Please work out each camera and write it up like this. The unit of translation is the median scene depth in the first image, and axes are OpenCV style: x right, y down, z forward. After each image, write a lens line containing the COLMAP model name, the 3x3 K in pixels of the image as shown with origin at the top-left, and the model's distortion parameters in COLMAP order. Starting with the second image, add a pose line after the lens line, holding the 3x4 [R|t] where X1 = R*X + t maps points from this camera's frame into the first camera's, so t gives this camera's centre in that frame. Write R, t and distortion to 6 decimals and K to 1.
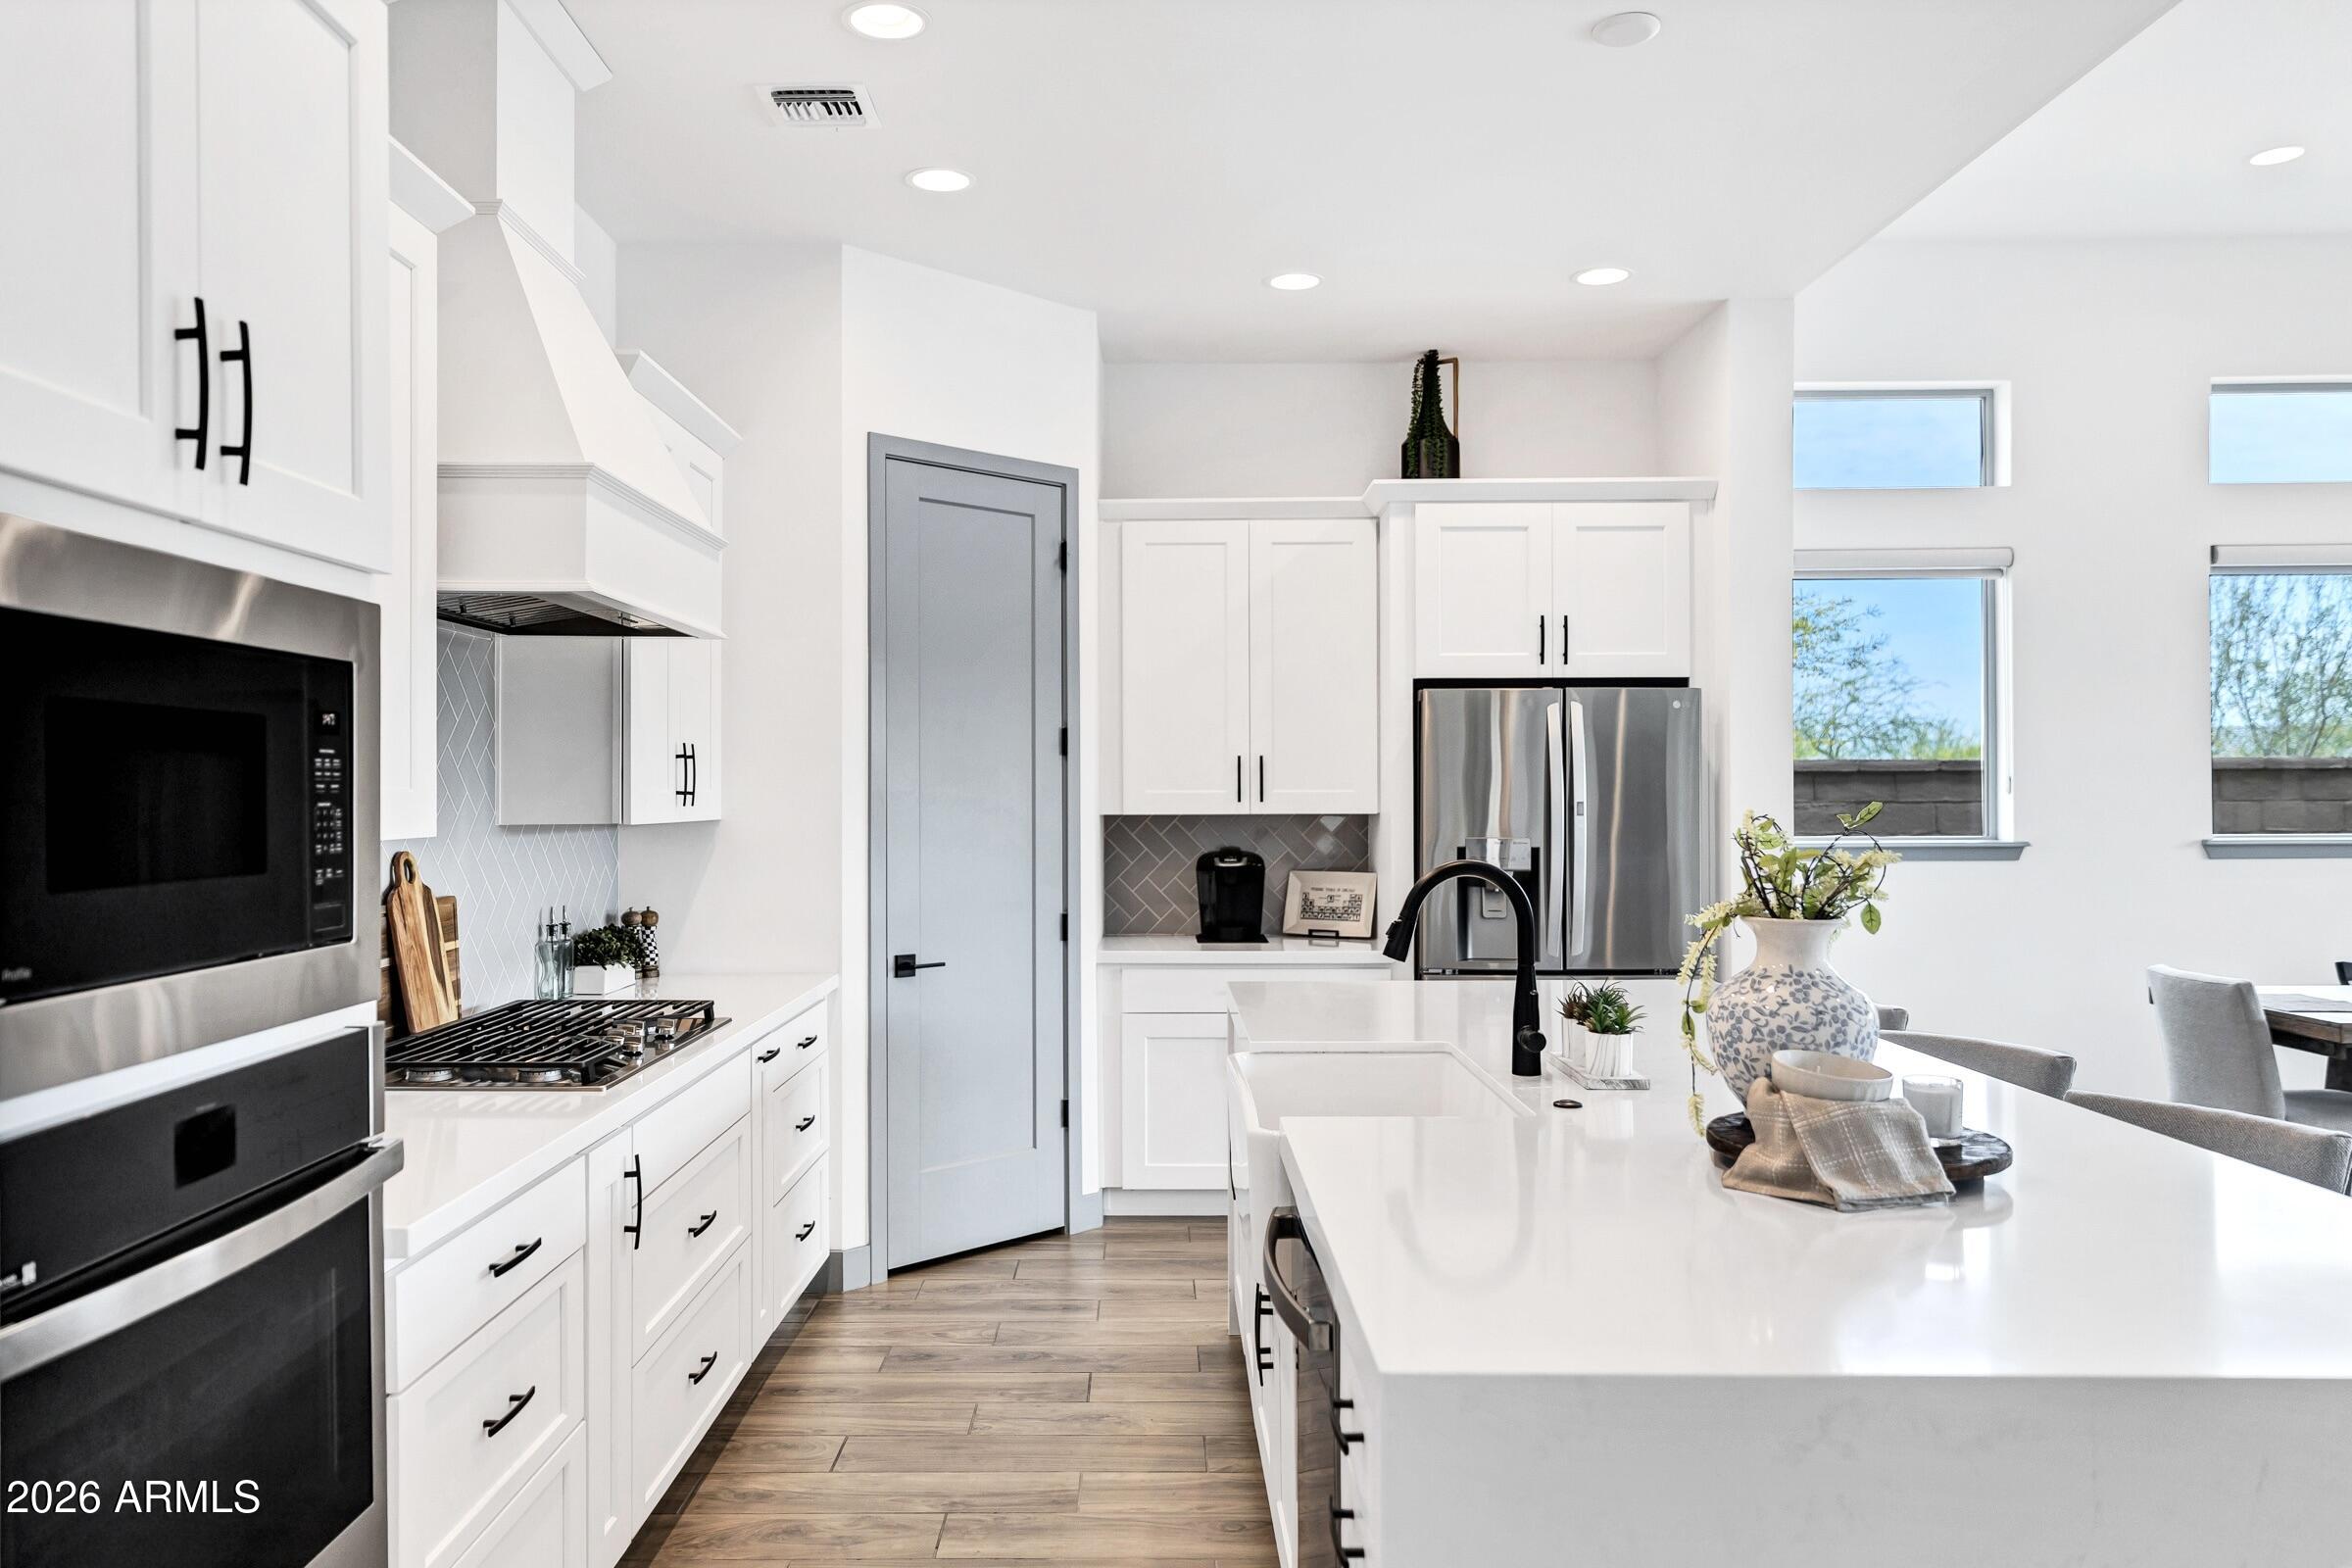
lens RADIAL K [[1672.5, 0, 1132.1], [0, 1672.5, 781.1], [0, 0, 1]] dist [0.013573, 0.006624]
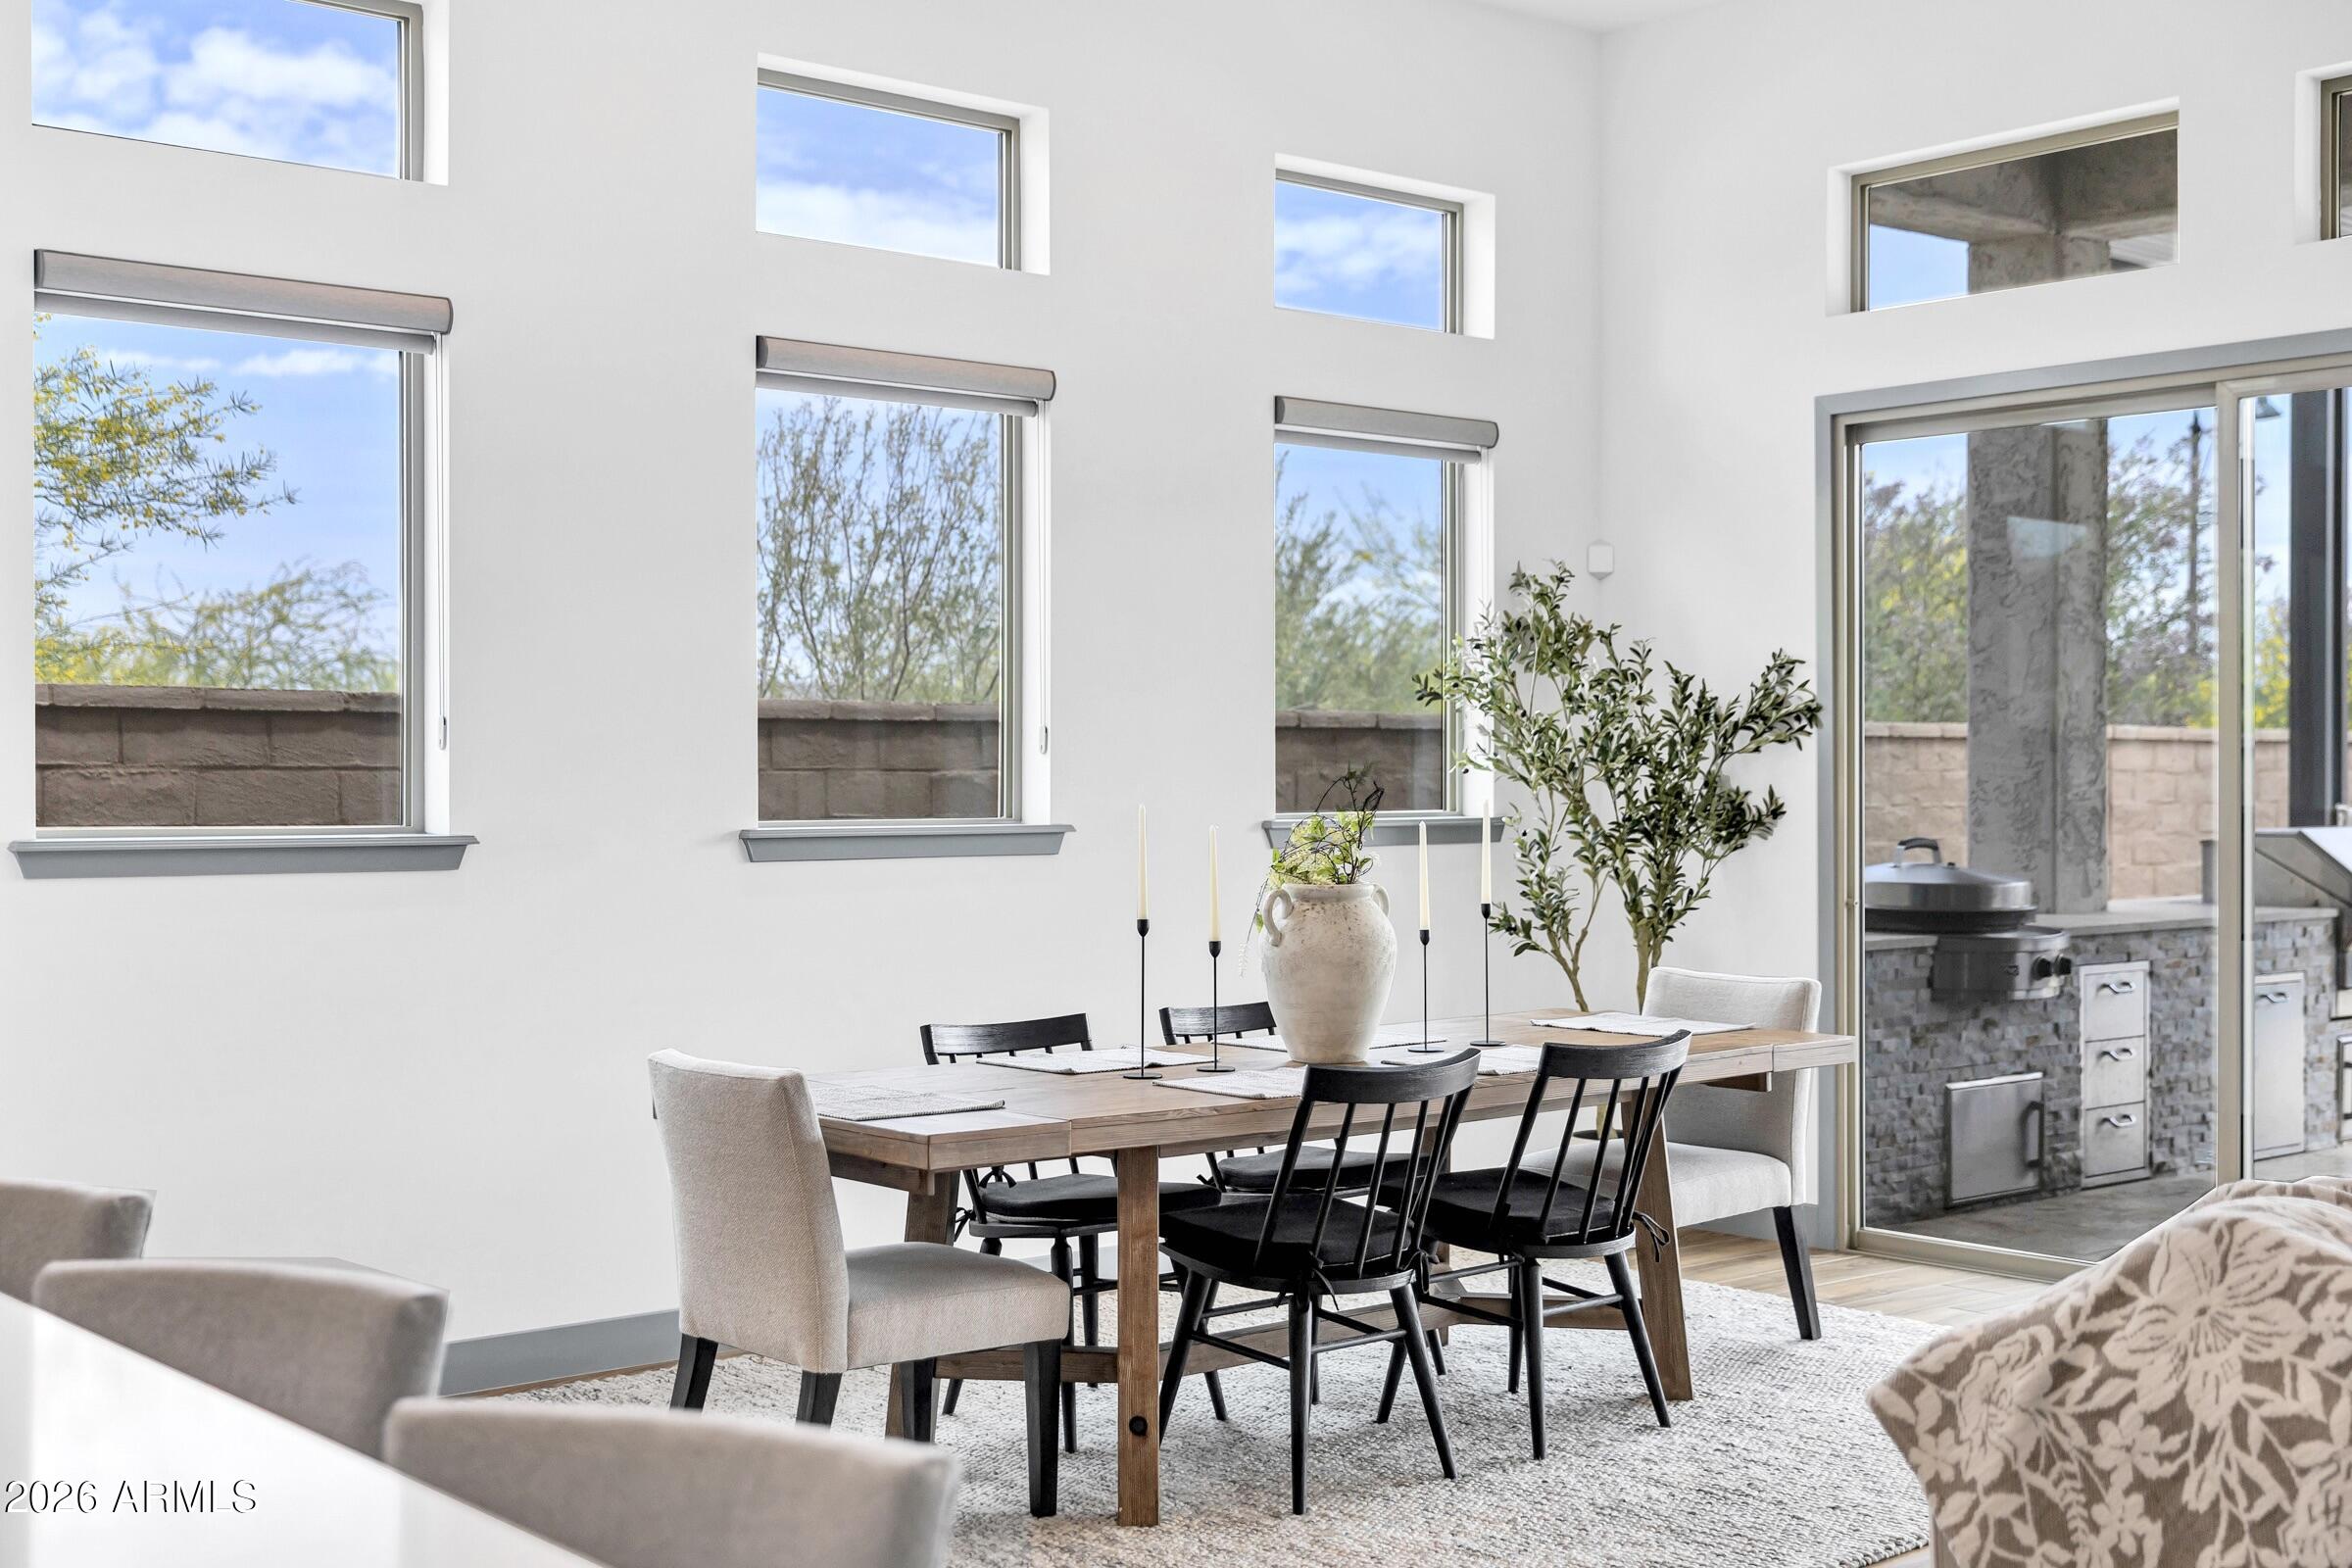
lens RADIAL K [[2754.5, 0, 1162.8], [0, 2754.5, 800.1], [0, 0, 1]] dist [-0.001800, 0.000000]
pose [[0.759259, -0.001429, 0.650787, 0.142562], [-0.008123, 0.999899, 0.011673, 0.014620], [-0.650738, -0.014149, 0.759170, 0.203133]]
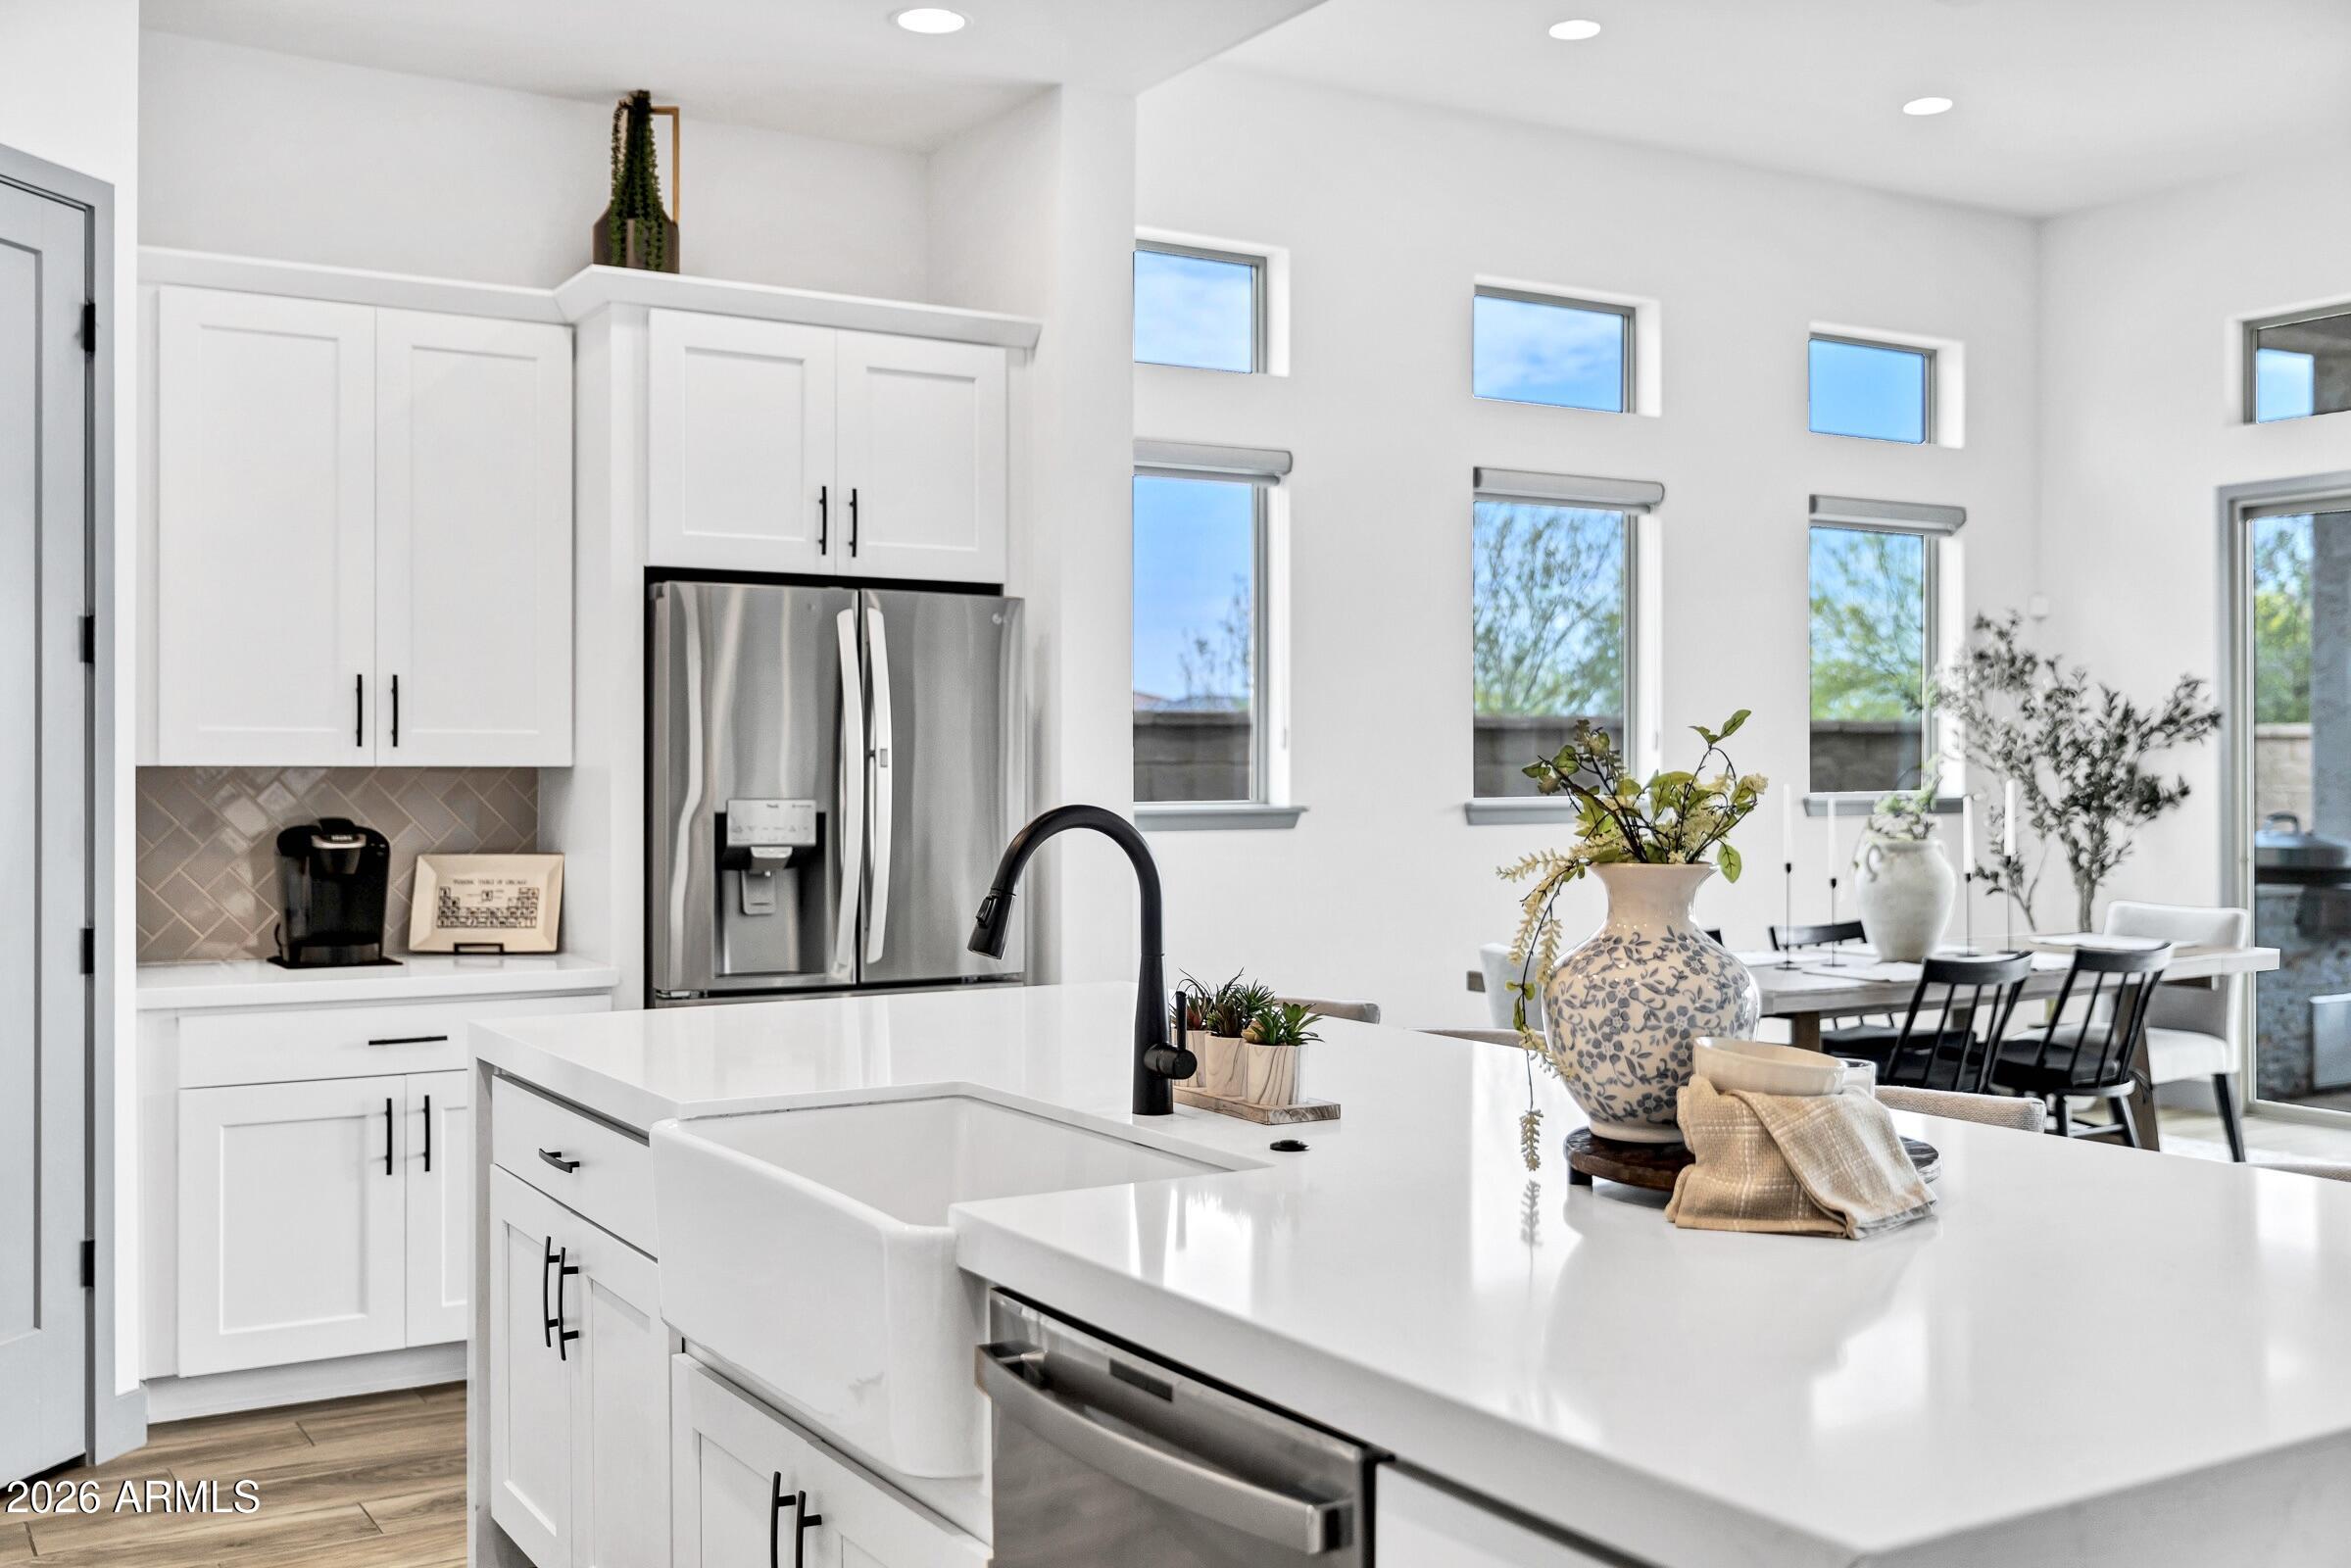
lens RADIAL K [[2247.4, 0, 1159.3], [0, 2247.4, 764.5], [0, 0, 1]] dist [0.013796, 0.000000]
pose [[0.848049, 0.004153, 0.529901, -0.142591], [-0.006654, 0.999974, 0.002811, 0.015745], [-0.529876, -0.005910, 0.848055, 0.116827]]
